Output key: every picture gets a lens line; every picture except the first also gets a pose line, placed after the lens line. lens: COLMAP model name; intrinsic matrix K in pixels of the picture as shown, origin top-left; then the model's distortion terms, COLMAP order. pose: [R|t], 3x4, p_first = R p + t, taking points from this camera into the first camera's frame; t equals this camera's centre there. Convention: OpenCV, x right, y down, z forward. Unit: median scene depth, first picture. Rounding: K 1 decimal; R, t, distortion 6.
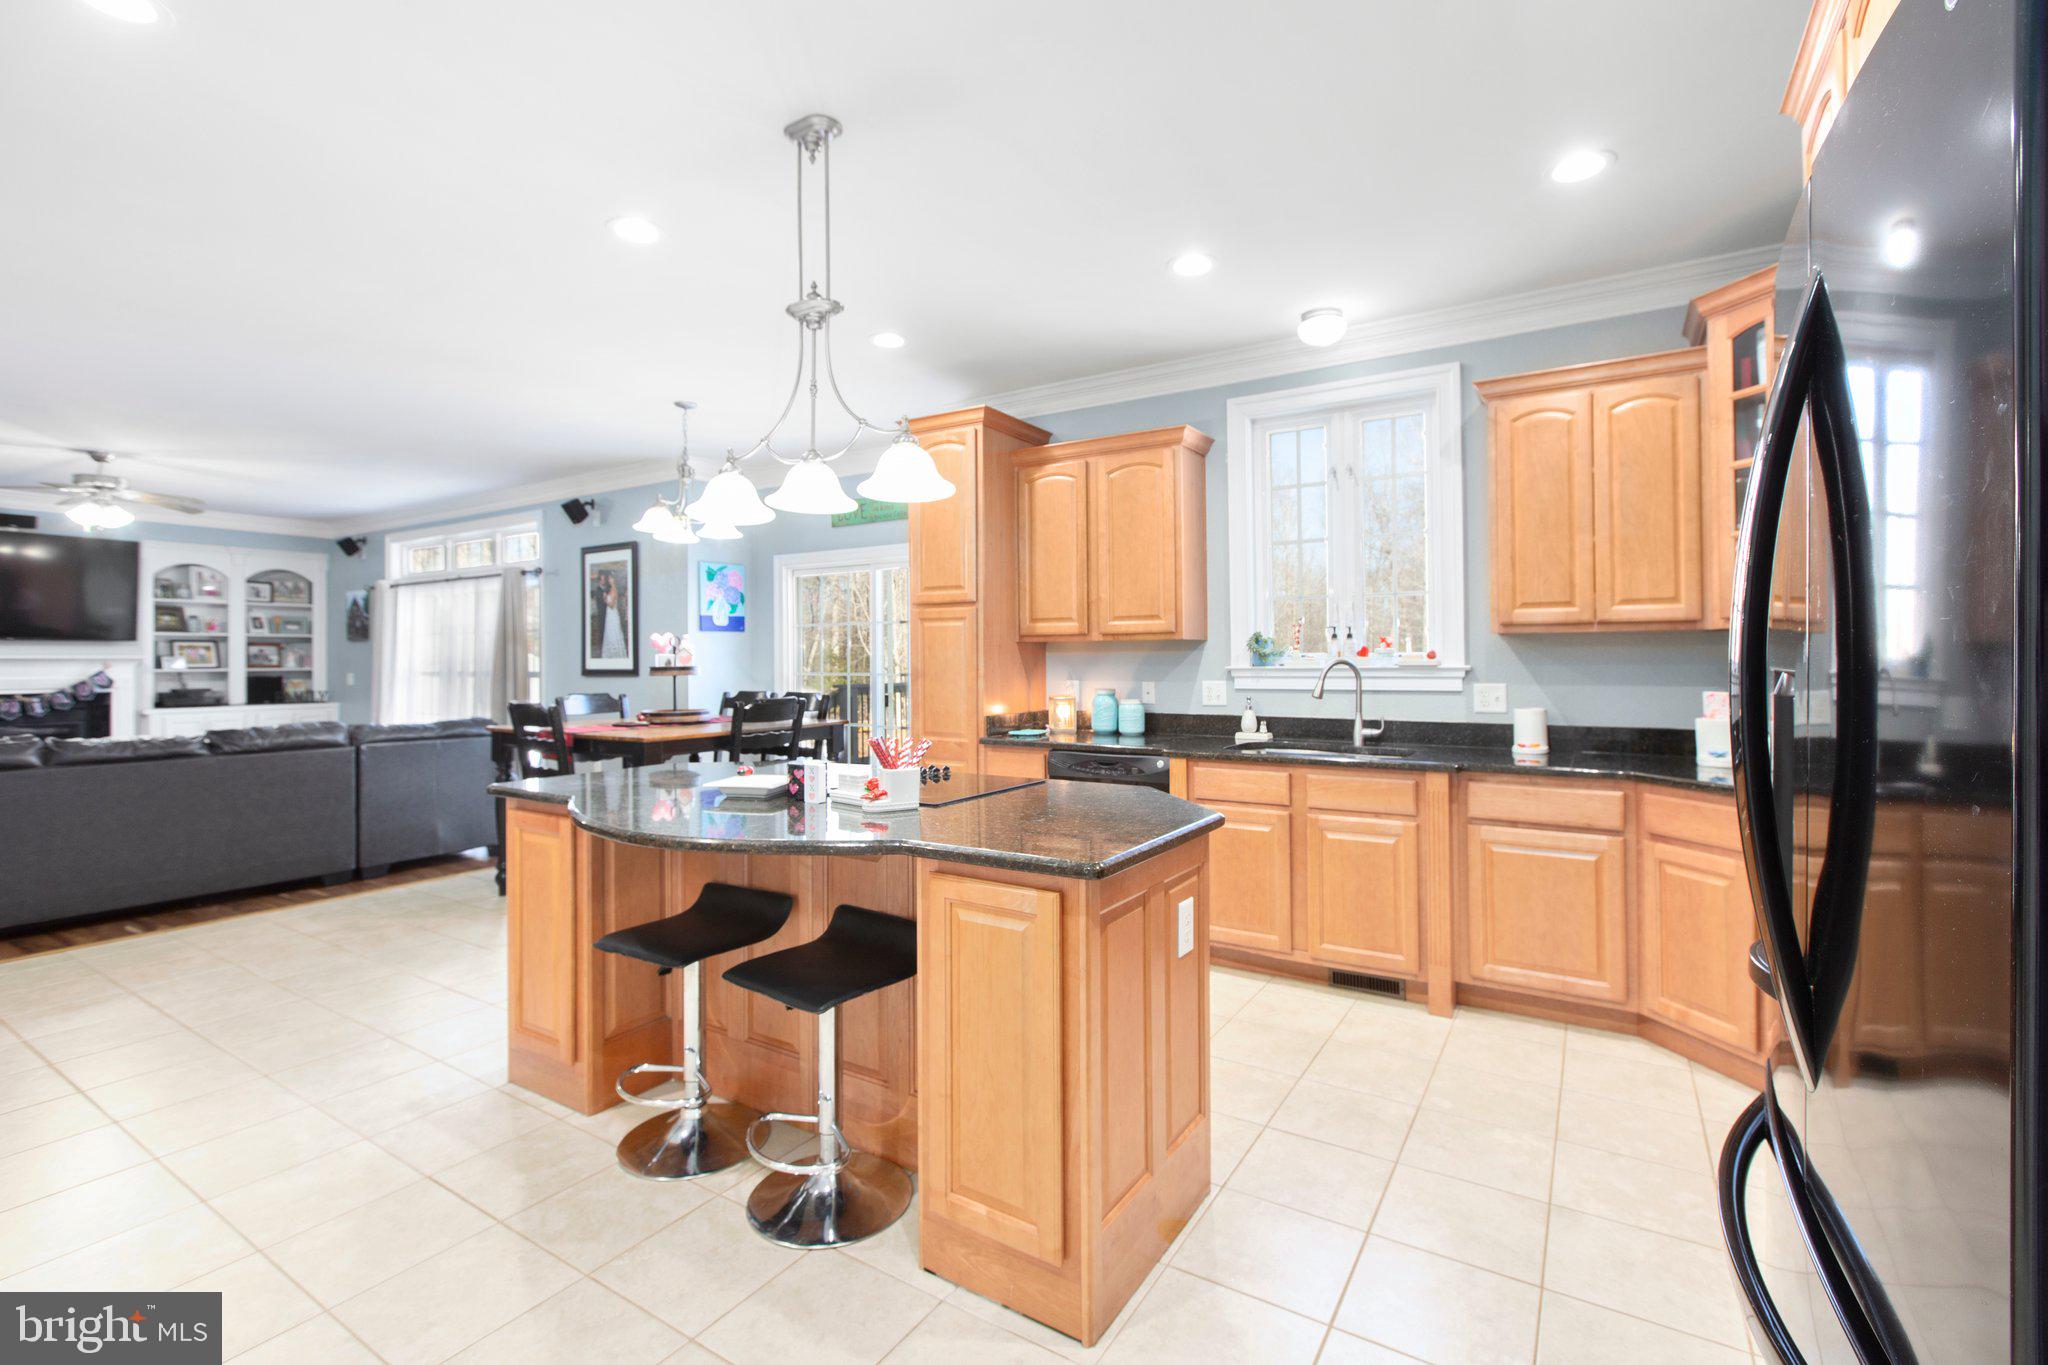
lens RADIAL K [[907.3, 0, 1017.4], [0, 907.3, 656.6], [0, 0, 1]] dist [-0.001227, 0.000283]
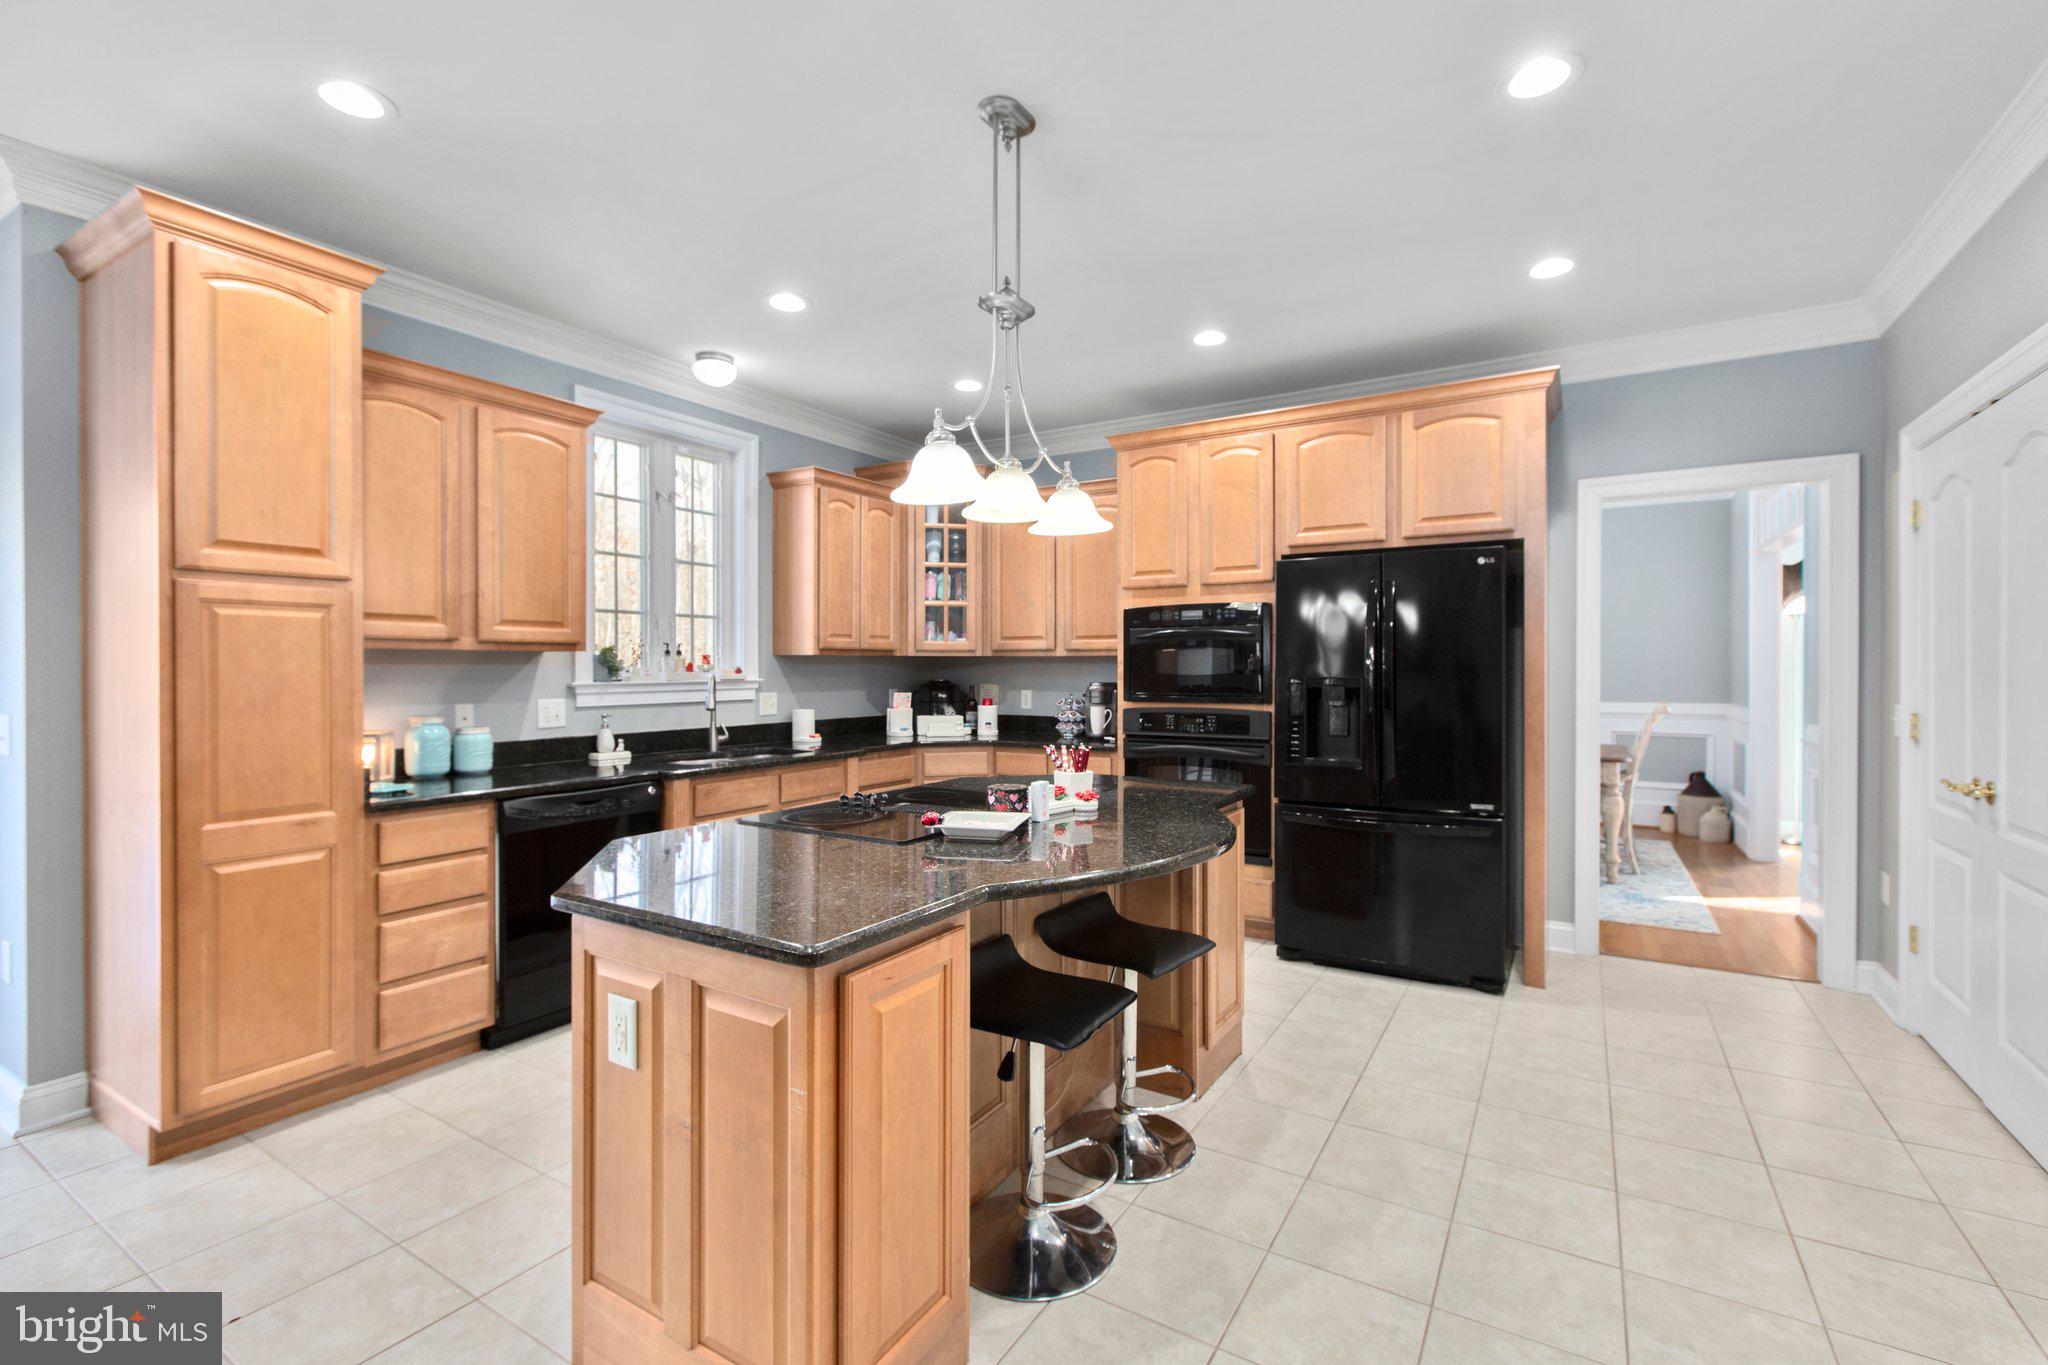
lens RADIAL K [[907.3, 0, 1030.3], [0, 907.3, 670.1], [0, 0, 1]] dist [-0.001227, 0.000283]
pose [[-0.022904, 0.000813, 0.999737, -0.424095], [-0.004473, 0.999990, -0.000915, -0.001502], [-0.999728, -0.004493, -0.022900, 0.358742]]
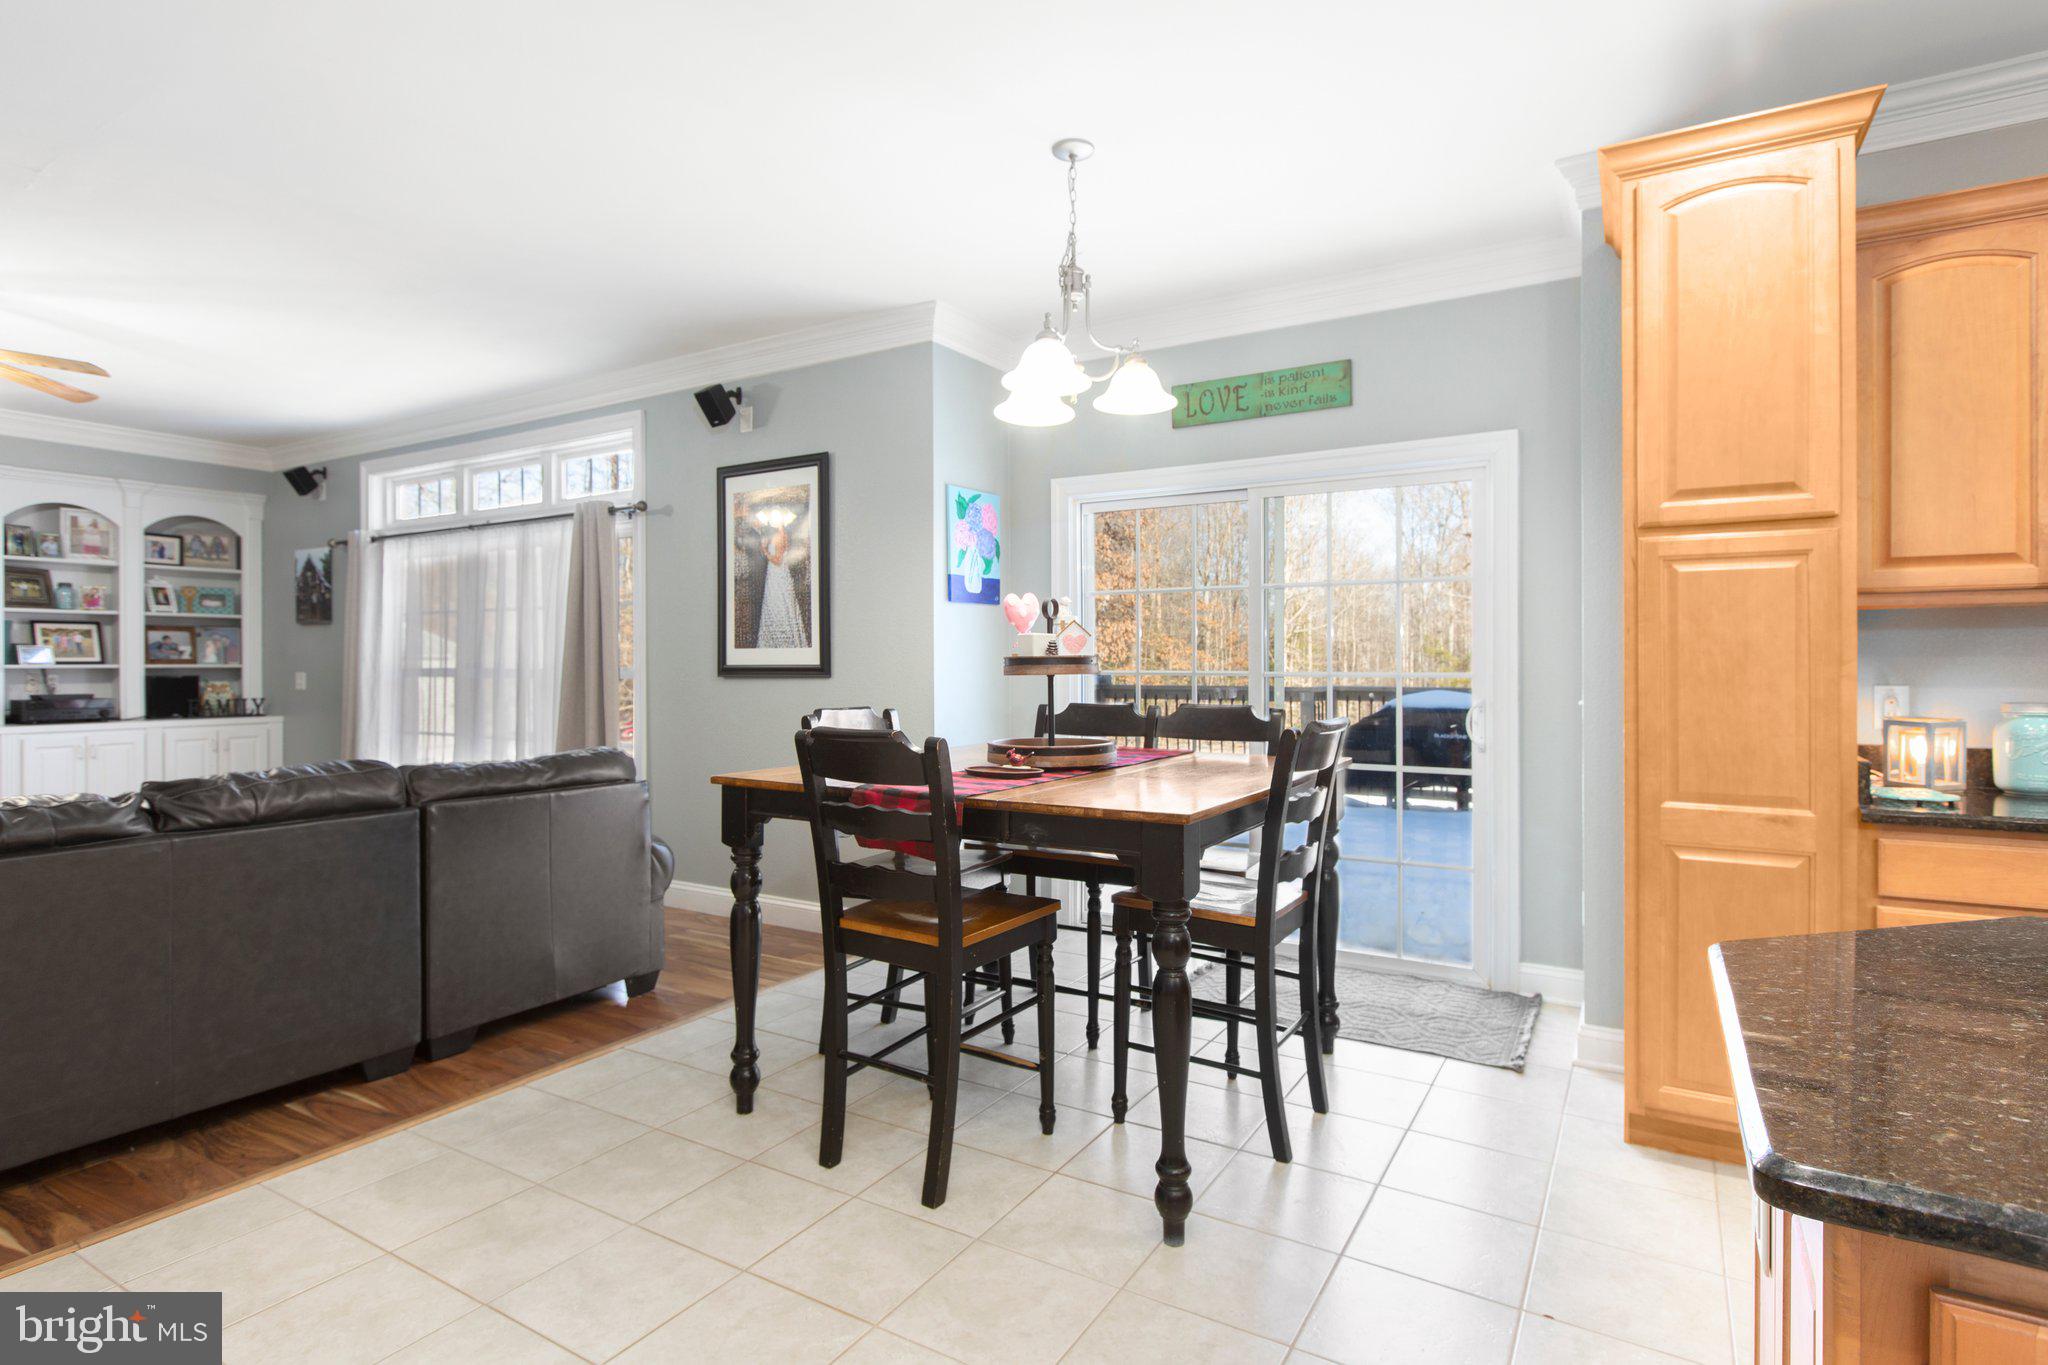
lens RADIAL K [[1038.4, 0, 1016.6], [0, 1038.4, 666.0], [0, 0, 1]] dist [0.001103, -0.001643]
pose [[0.999759, 0.003460, 0.021675, -0.307616], [-0.003611, 0.999969, 0.006934, 0.009119], [-0.021651, -0.007010, 0.999741, 0.304138]]
